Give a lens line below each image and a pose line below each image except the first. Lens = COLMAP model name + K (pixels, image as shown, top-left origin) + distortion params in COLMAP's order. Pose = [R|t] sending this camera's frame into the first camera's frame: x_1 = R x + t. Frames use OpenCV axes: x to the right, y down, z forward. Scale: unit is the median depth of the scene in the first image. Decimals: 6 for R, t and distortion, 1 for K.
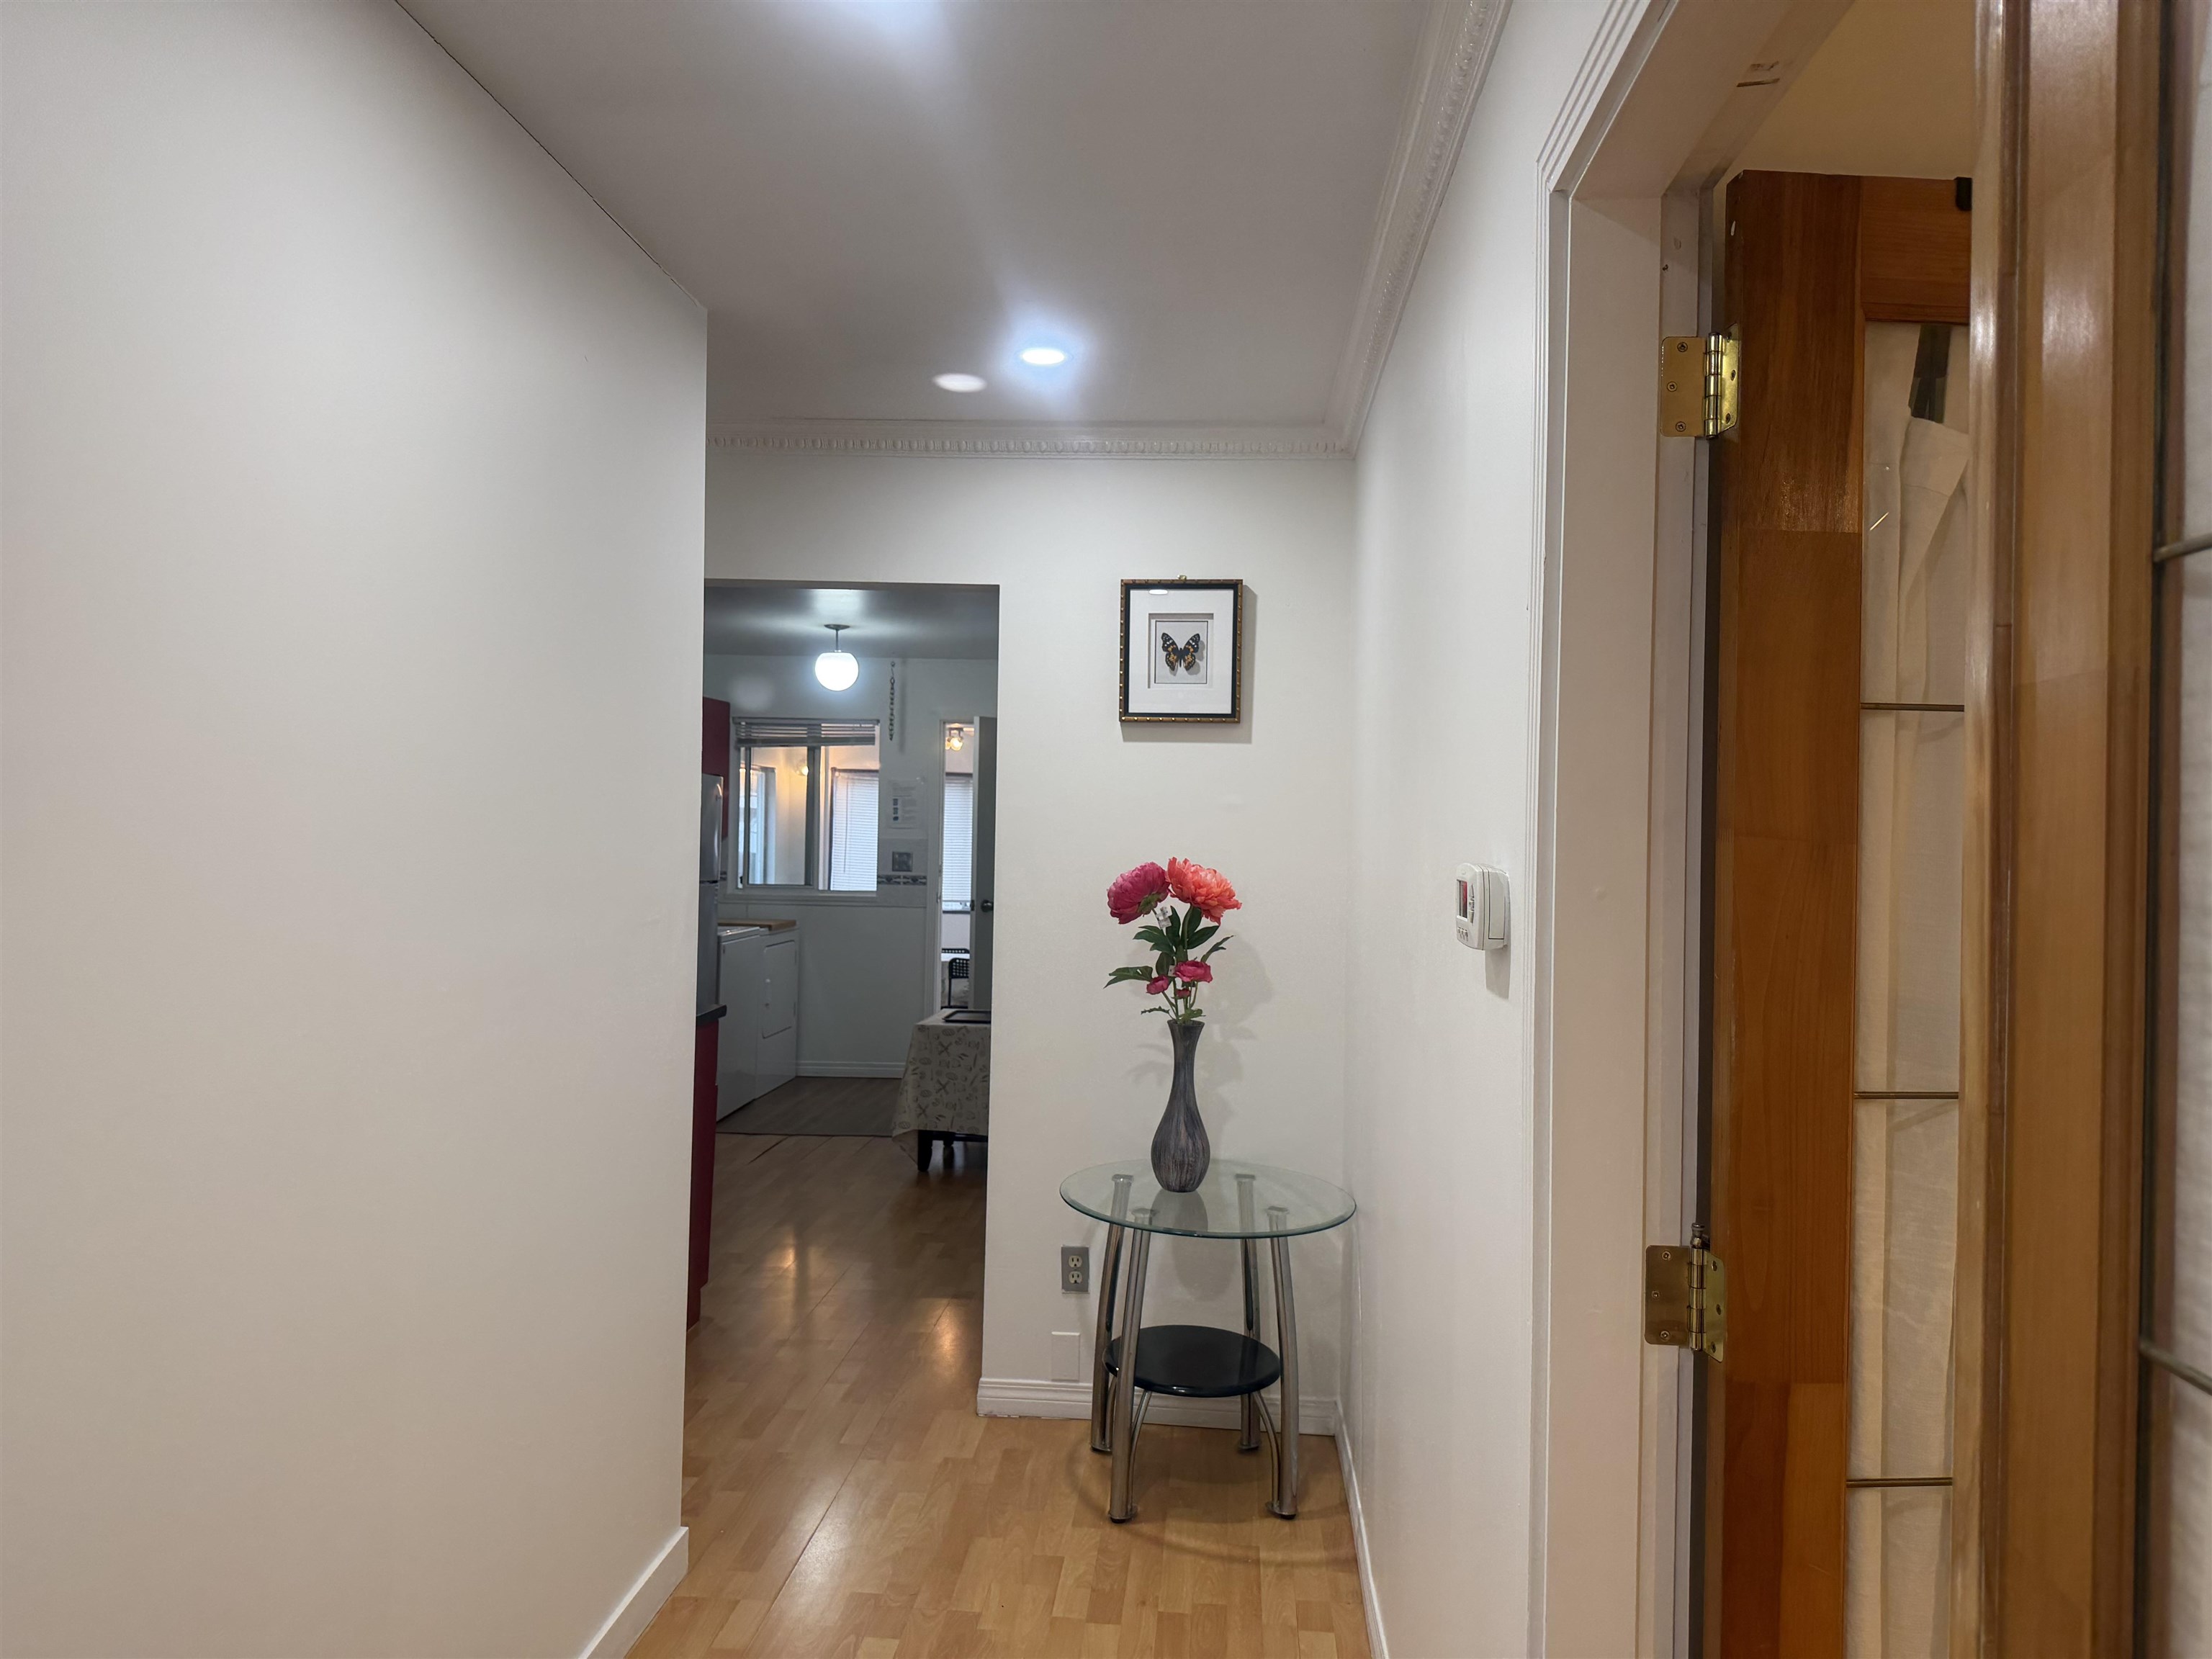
lens RADIAL K [[1570.8, 0, 1106.0], [0, 1570.8, 829.5], [0, 0, 1]] dist [0.178270, -0.001177]
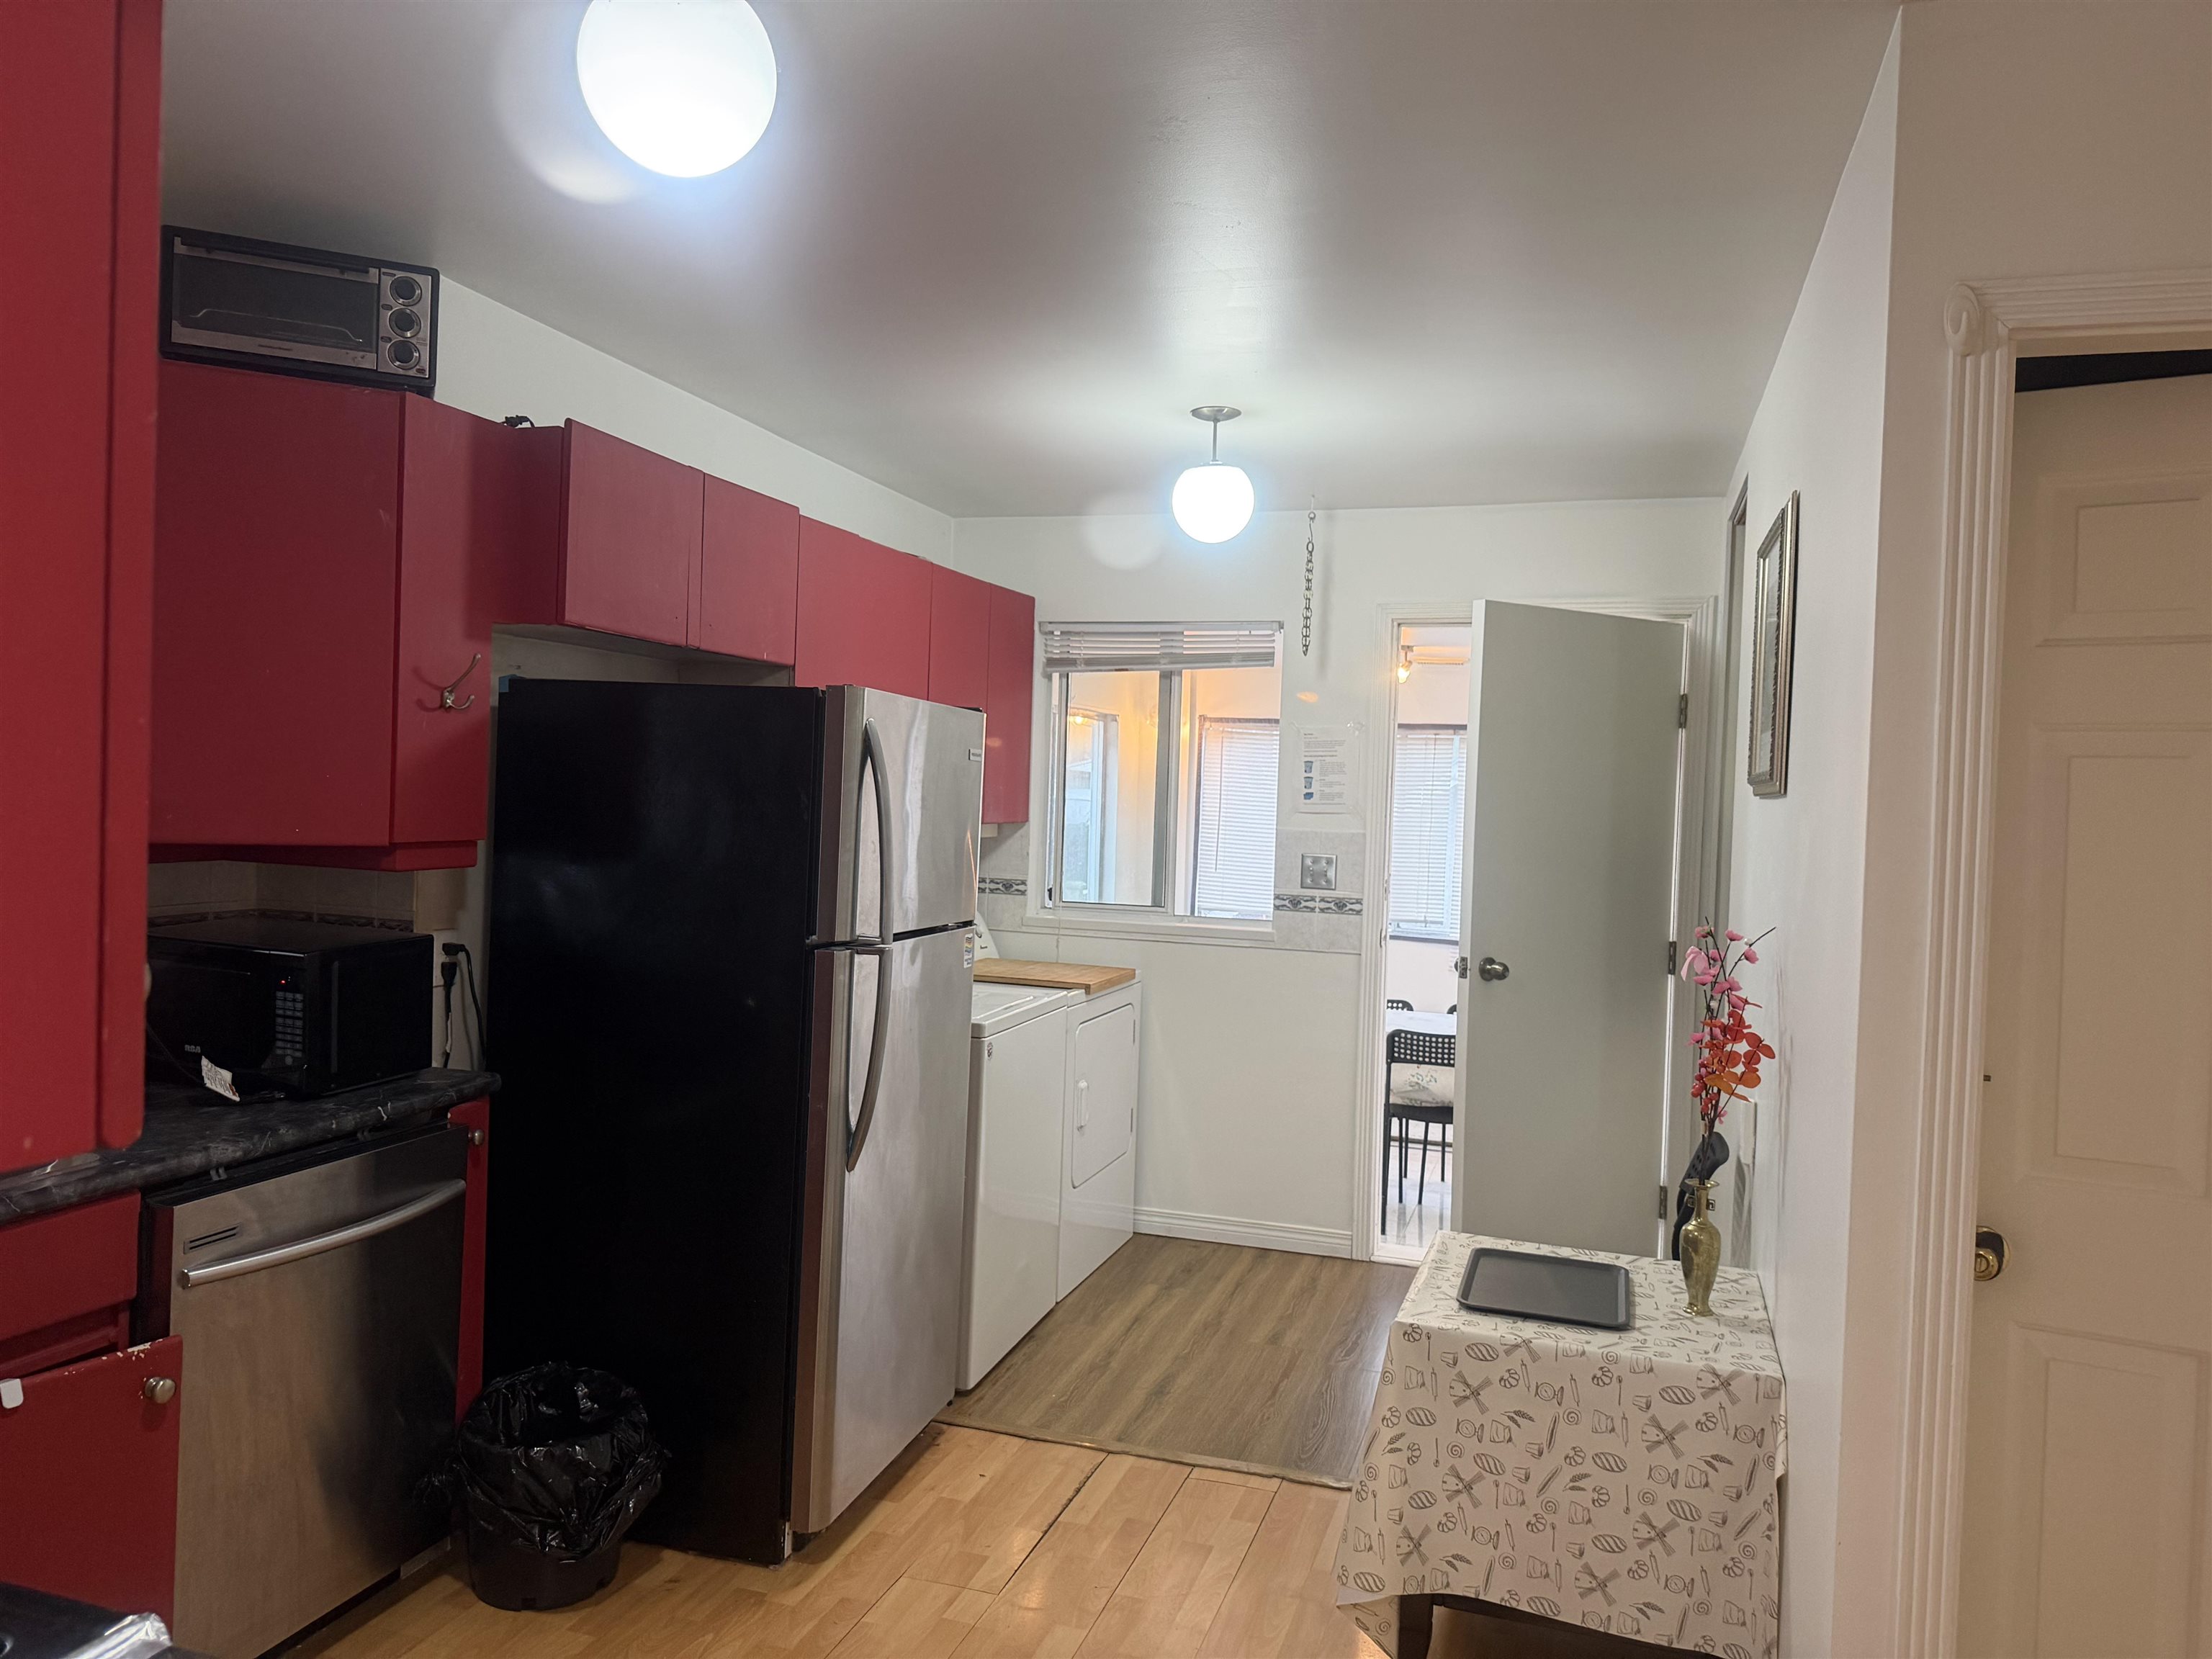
lens RADIAL K [[1545.7, 0, 1106.0], [0, 1545.7, 829.5], [0, 0, 1]] dist [0.003185, -0.006194]
pose [[0.973097, 0.019477, -0.229570, -0.076417], [-0.014762, 0.999644, 0.022235, -0.006171], [0.229922, -0.018248, 0.973038, 0.441357]]
